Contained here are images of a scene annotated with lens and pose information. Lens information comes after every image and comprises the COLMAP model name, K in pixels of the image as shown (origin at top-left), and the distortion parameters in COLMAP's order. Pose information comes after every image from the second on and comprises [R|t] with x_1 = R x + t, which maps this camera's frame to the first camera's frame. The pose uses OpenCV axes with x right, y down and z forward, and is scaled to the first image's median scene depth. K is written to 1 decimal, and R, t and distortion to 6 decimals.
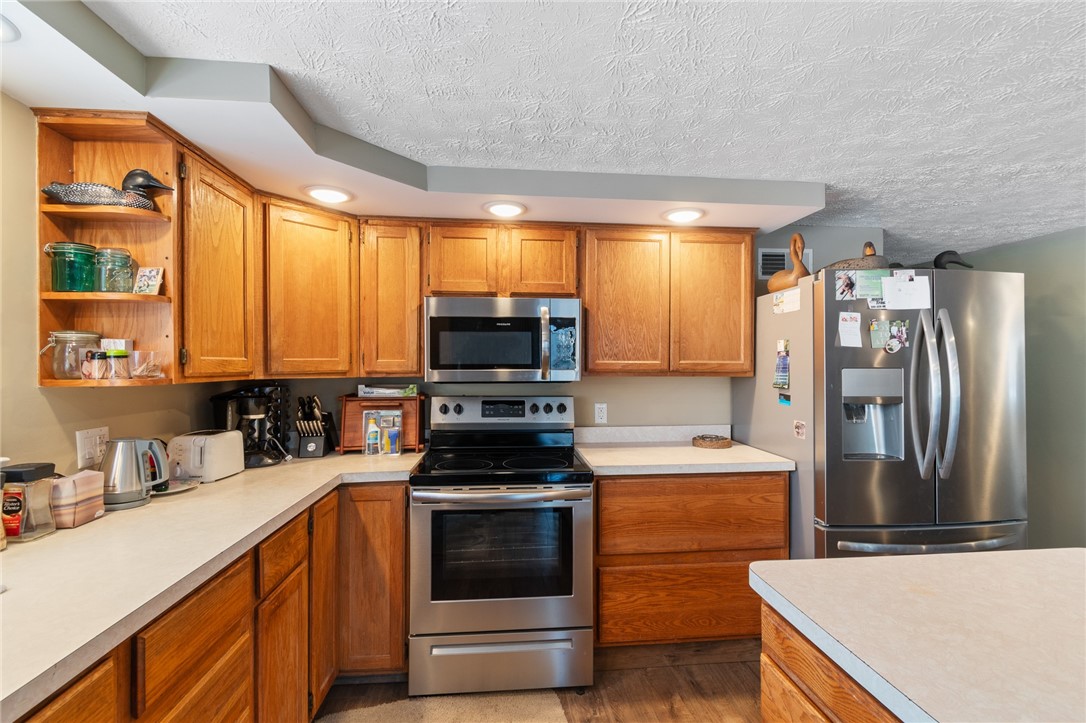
lens RADIAL K [[492.6, 0, 543.9], [0, 492.6, 363.7], [0, 0, 1]] dist [-0.000918, -0.001201]
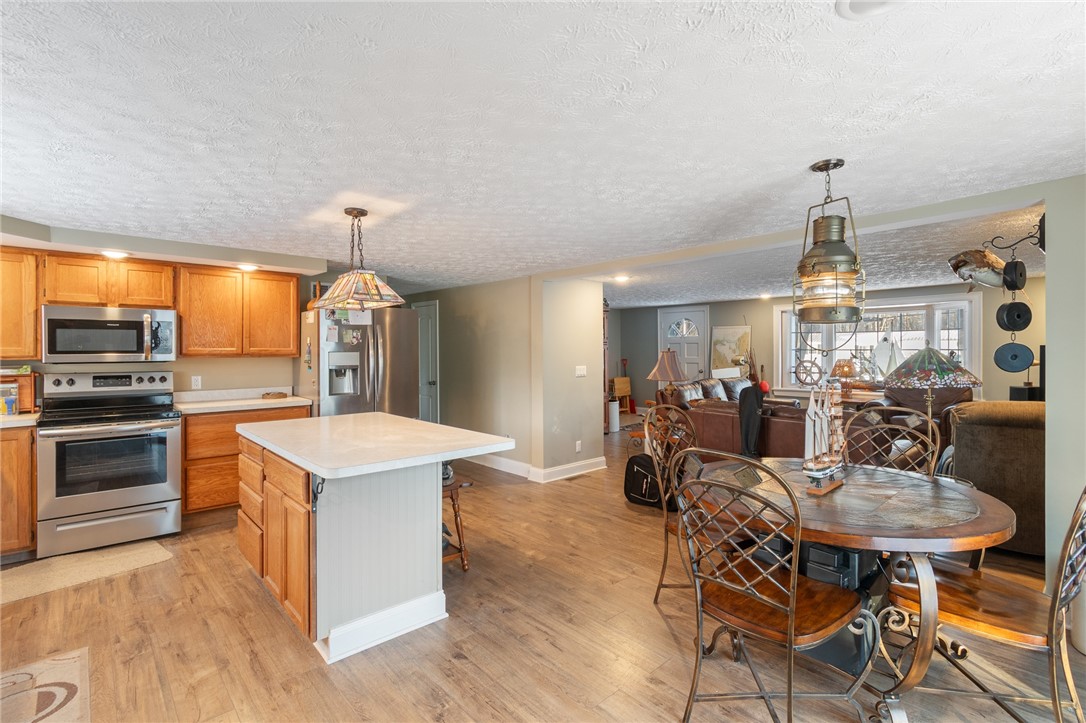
lens RADIAL K [[492.6, 0, 542.7], [0, 492.6, 350.9], [0, 0, 1]] dist [-0.000918, -0.001201]
pose [[0.796677, -0.002625, 0.604399, 0.056752], [-0.001701, 0.999977, 0.006586, -0.010351], [-0.604402, -0.006275, 0.796654, -1.008865]]
